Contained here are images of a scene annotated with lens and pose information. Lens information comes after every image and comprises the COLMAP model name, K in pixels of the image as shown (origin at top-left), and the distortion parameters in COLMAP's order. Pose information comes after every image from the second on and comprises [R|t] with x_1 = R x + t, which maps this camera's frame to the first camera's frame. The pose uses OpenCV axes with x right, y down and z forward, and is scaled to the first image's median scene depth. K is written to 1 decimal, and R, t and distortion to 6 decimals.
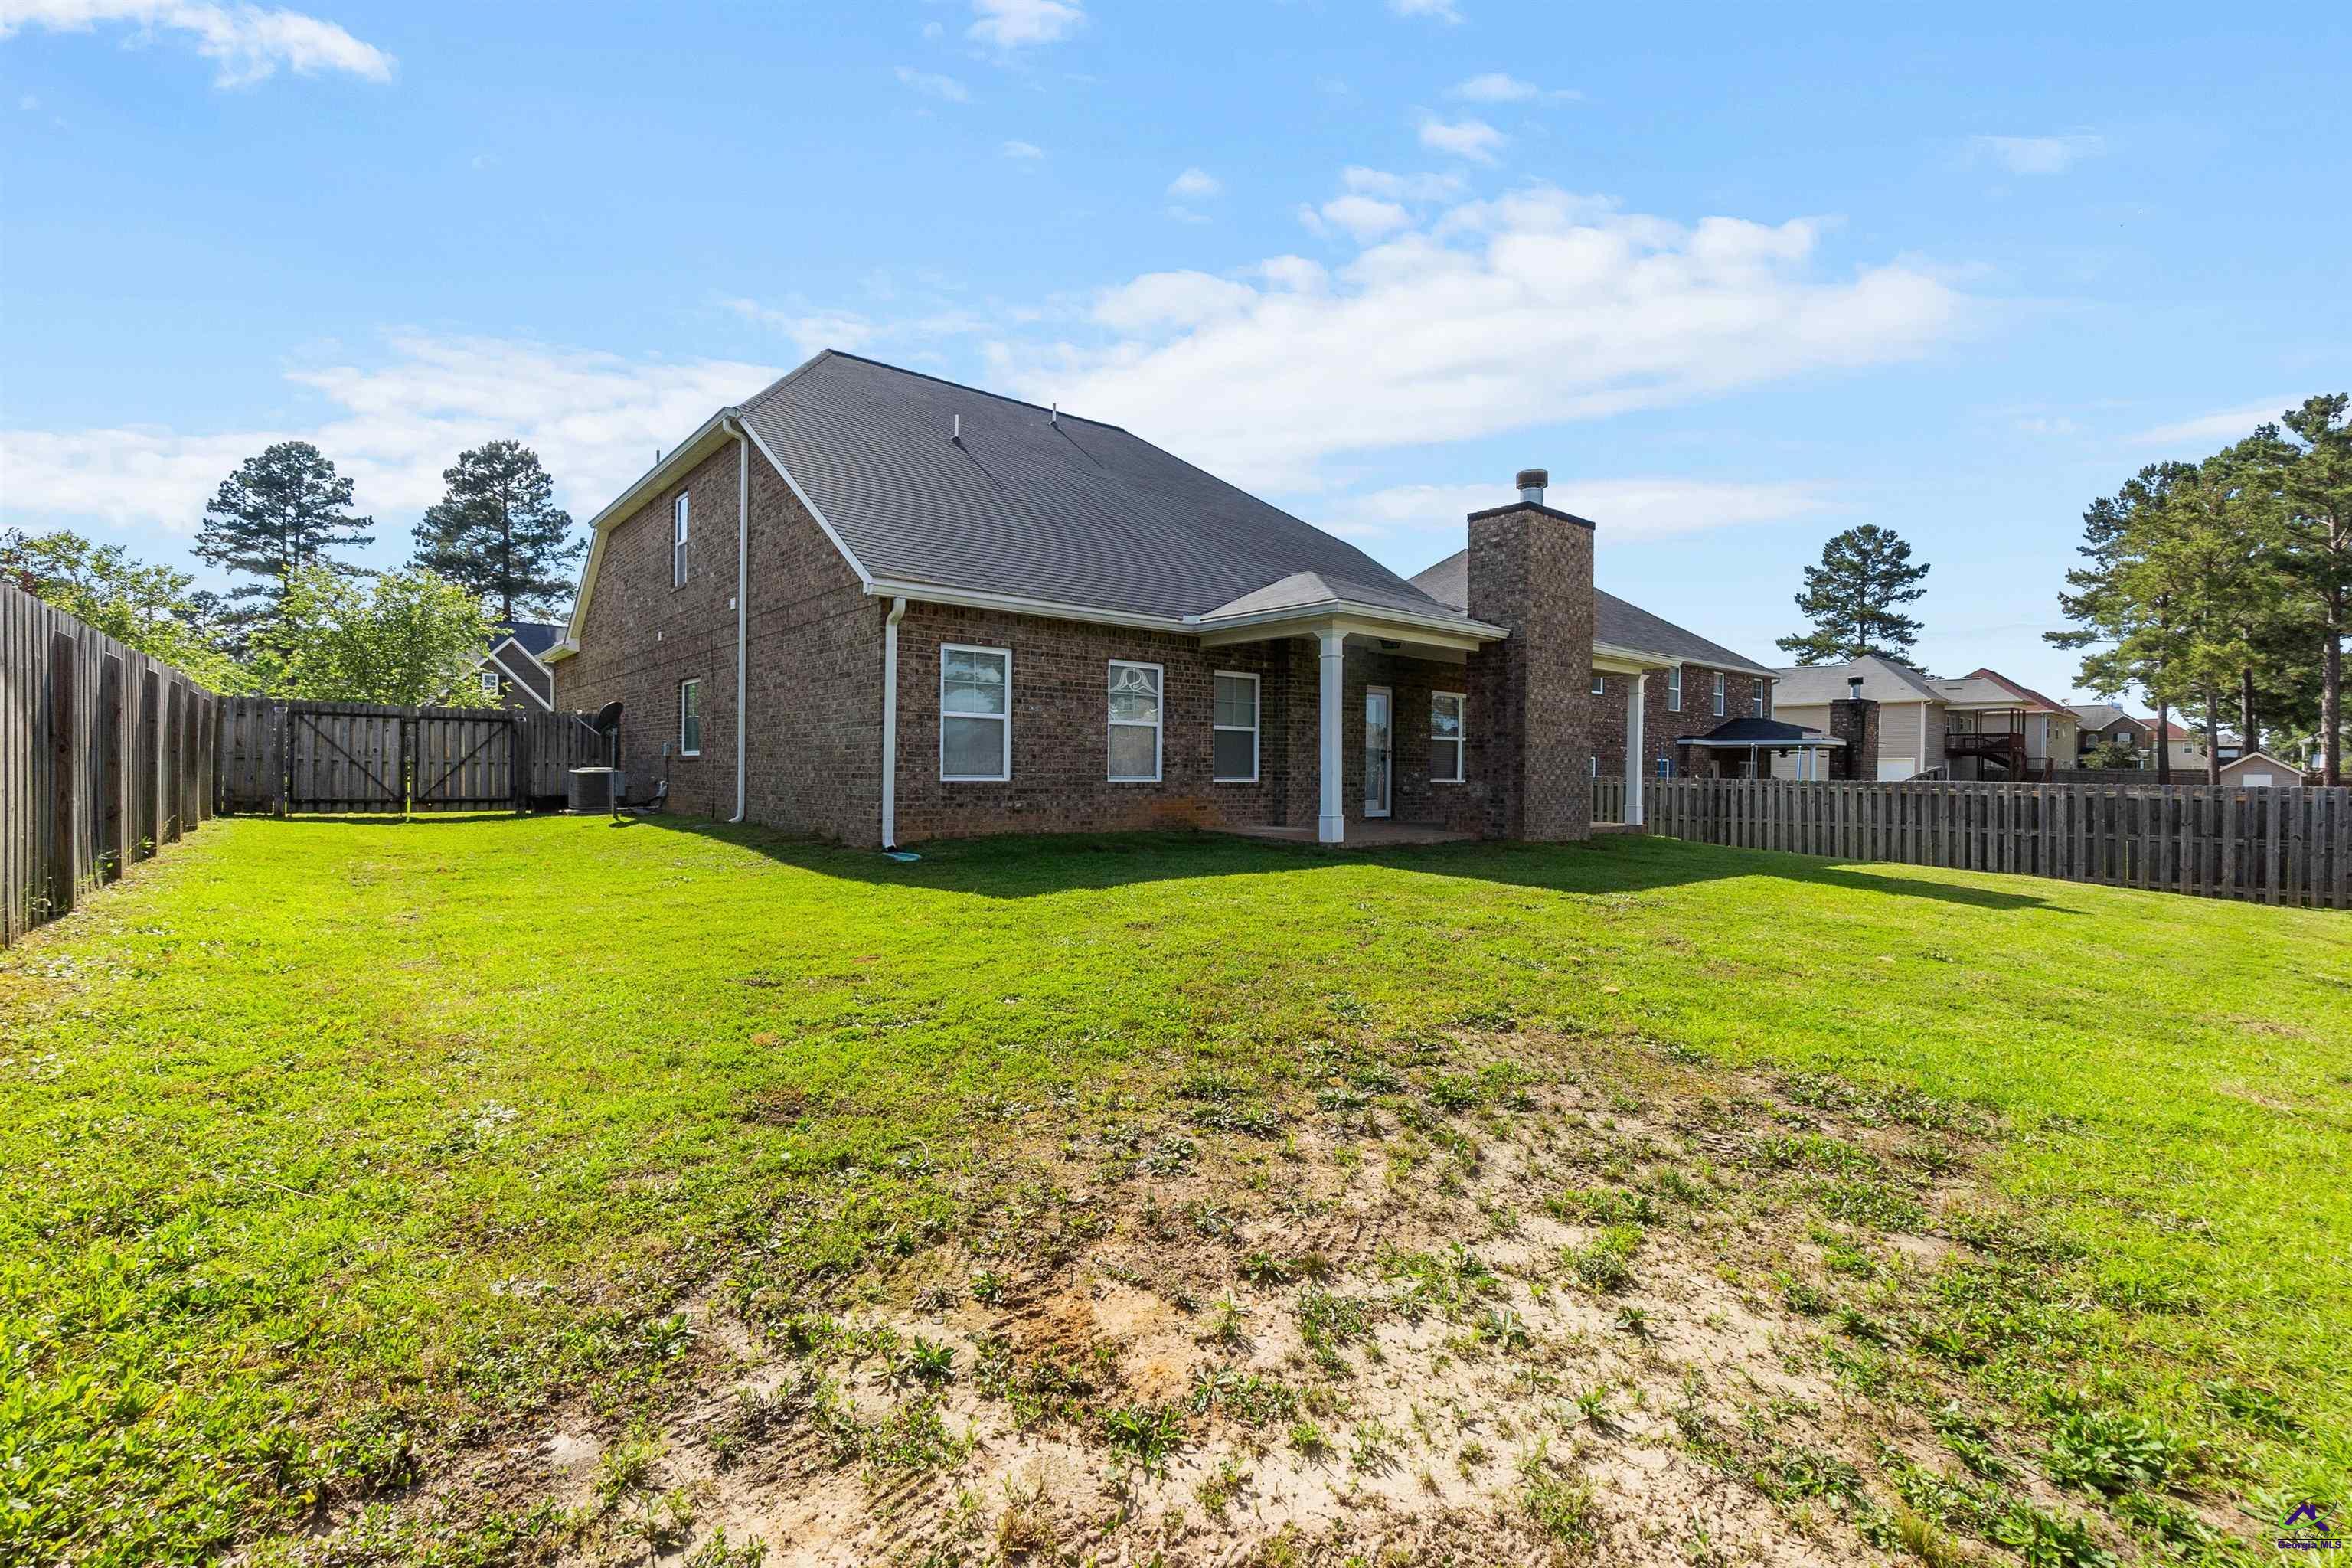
lens RADIAL K [[1027.5, 0, 1176.0], [0, 1027.5, 784.0], [0, 0, 1]] dist [0.000694, 0.000110]
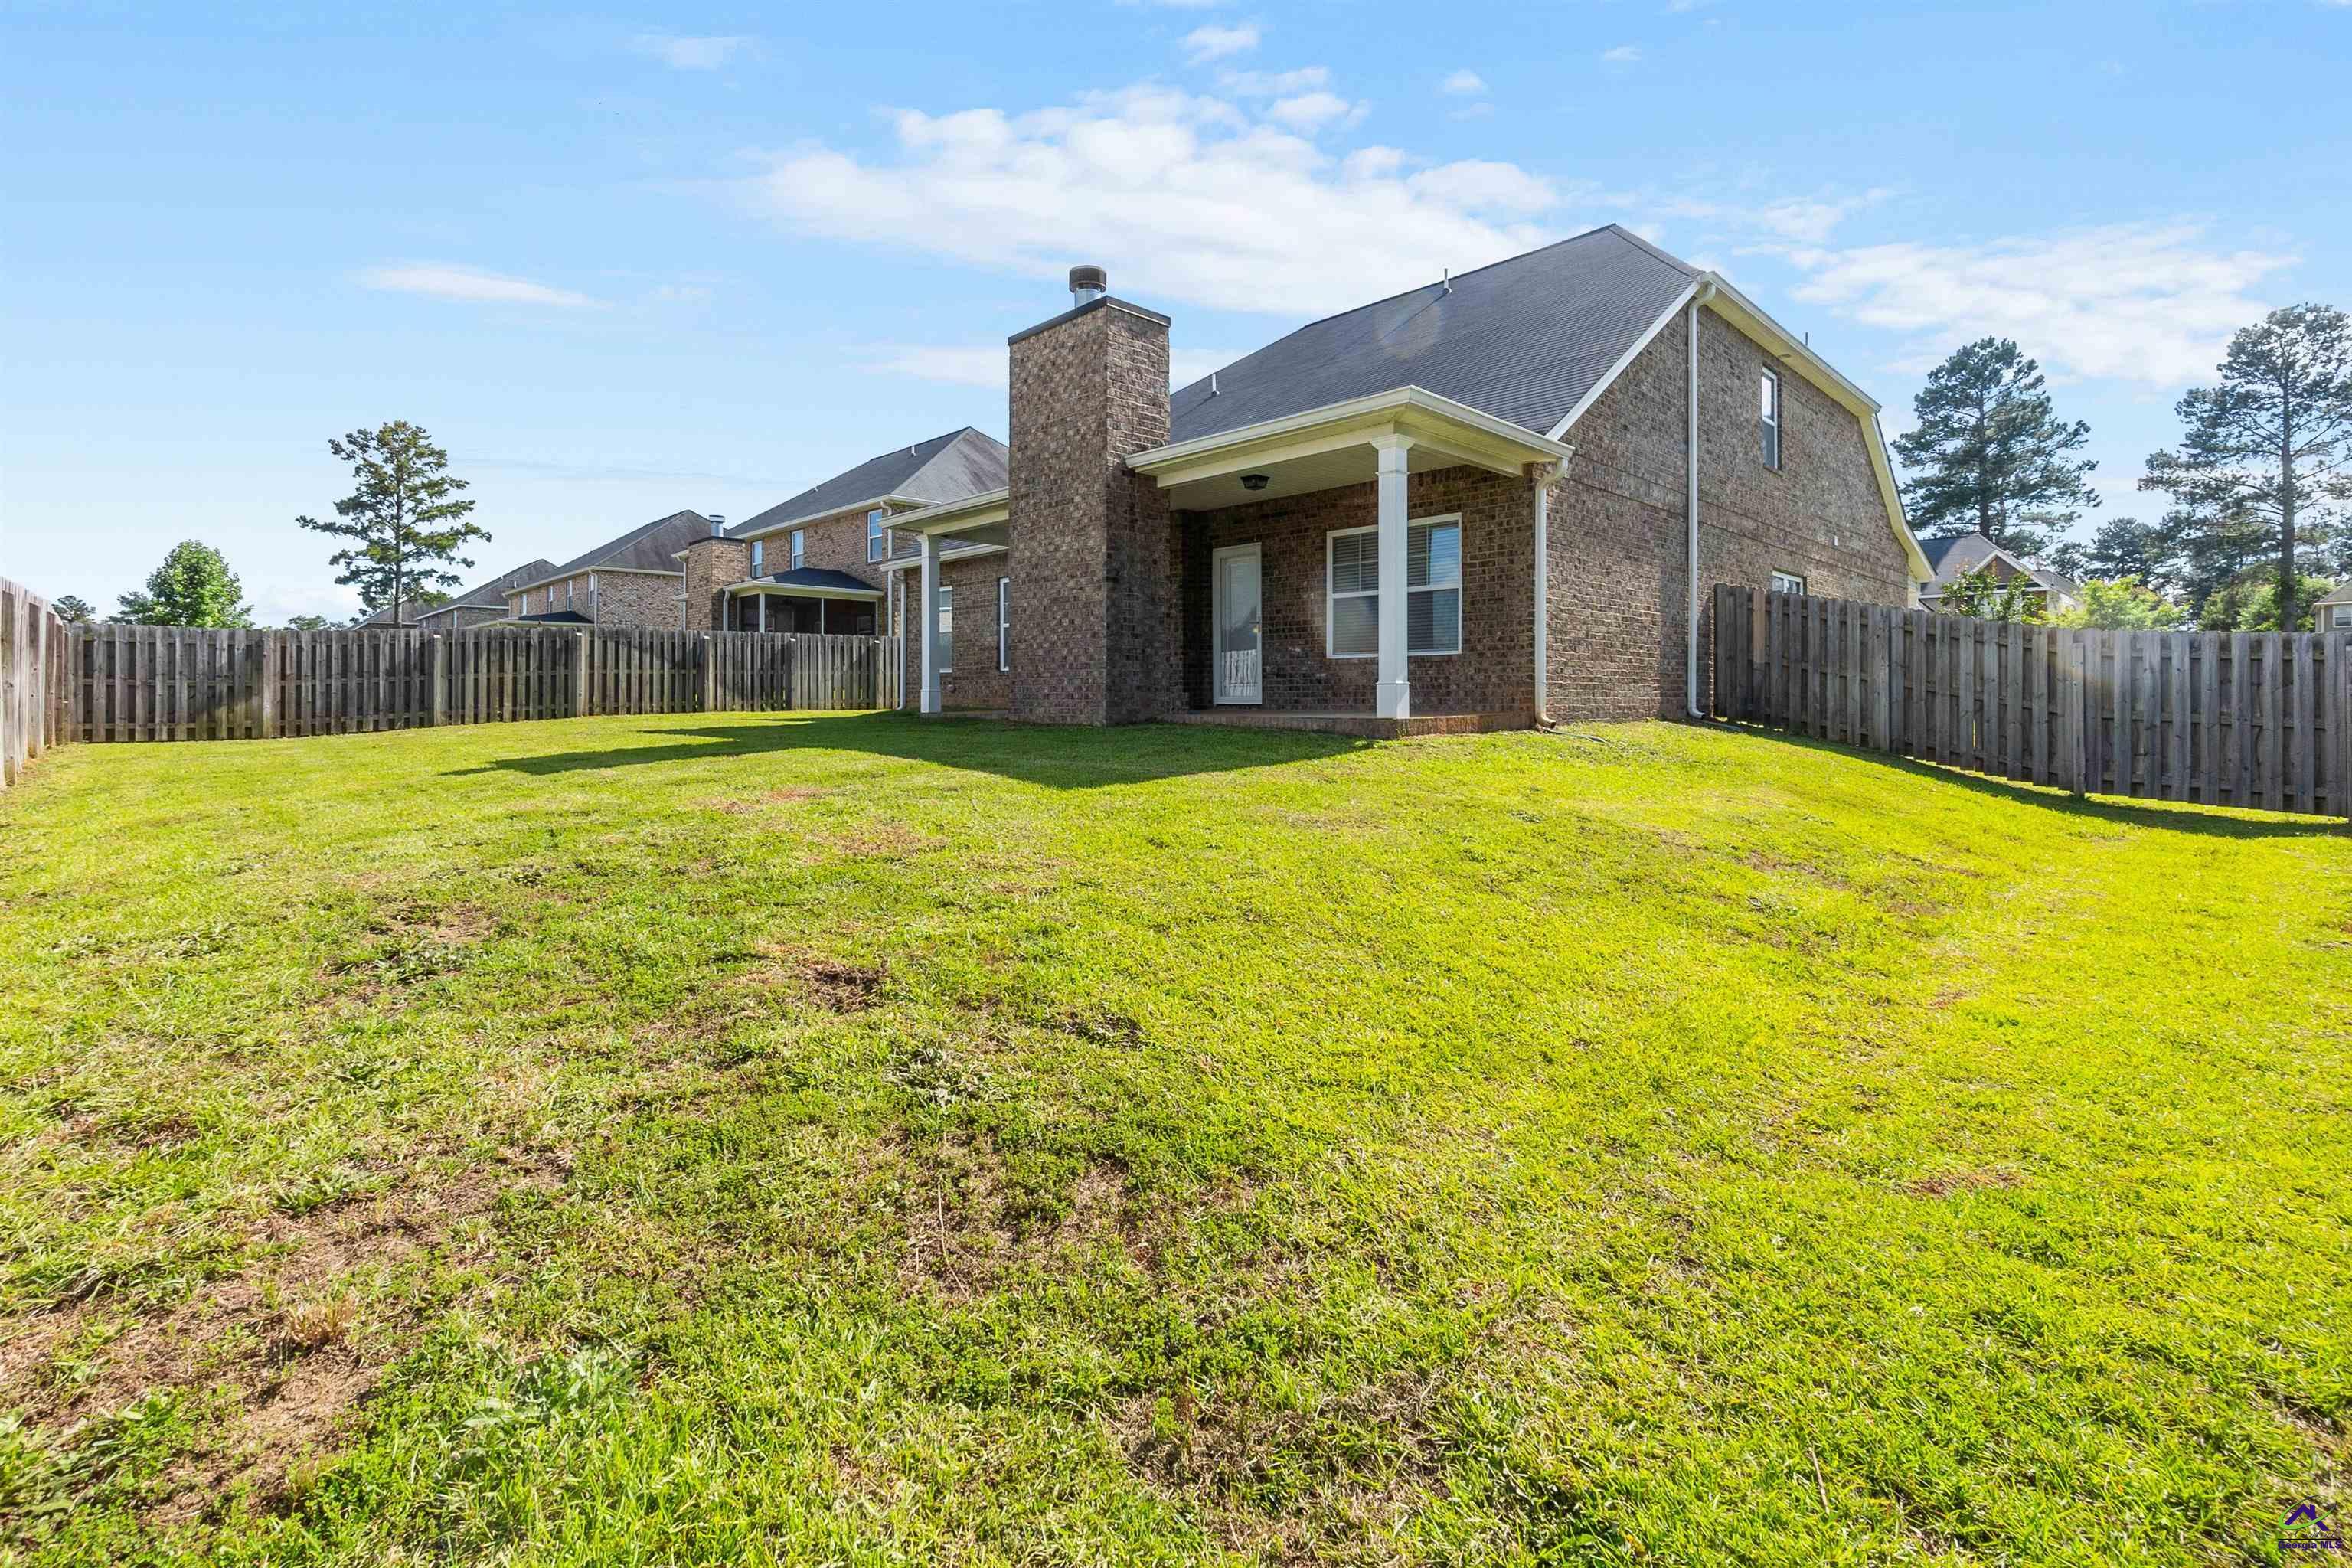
lens RADIAL K [[1050.4, 0, 1142.3], [0, 1050.4, 701.7], [0, 0, 1]] dist [-0.004397, -0.000307]
pose [[0.056122, -0.010026, -0.998374, 1.142201], [-0.011913, 0.999872, -0.010711, 0.044398], [0.998353, 0.012495, 0.055995, 0.973904]]
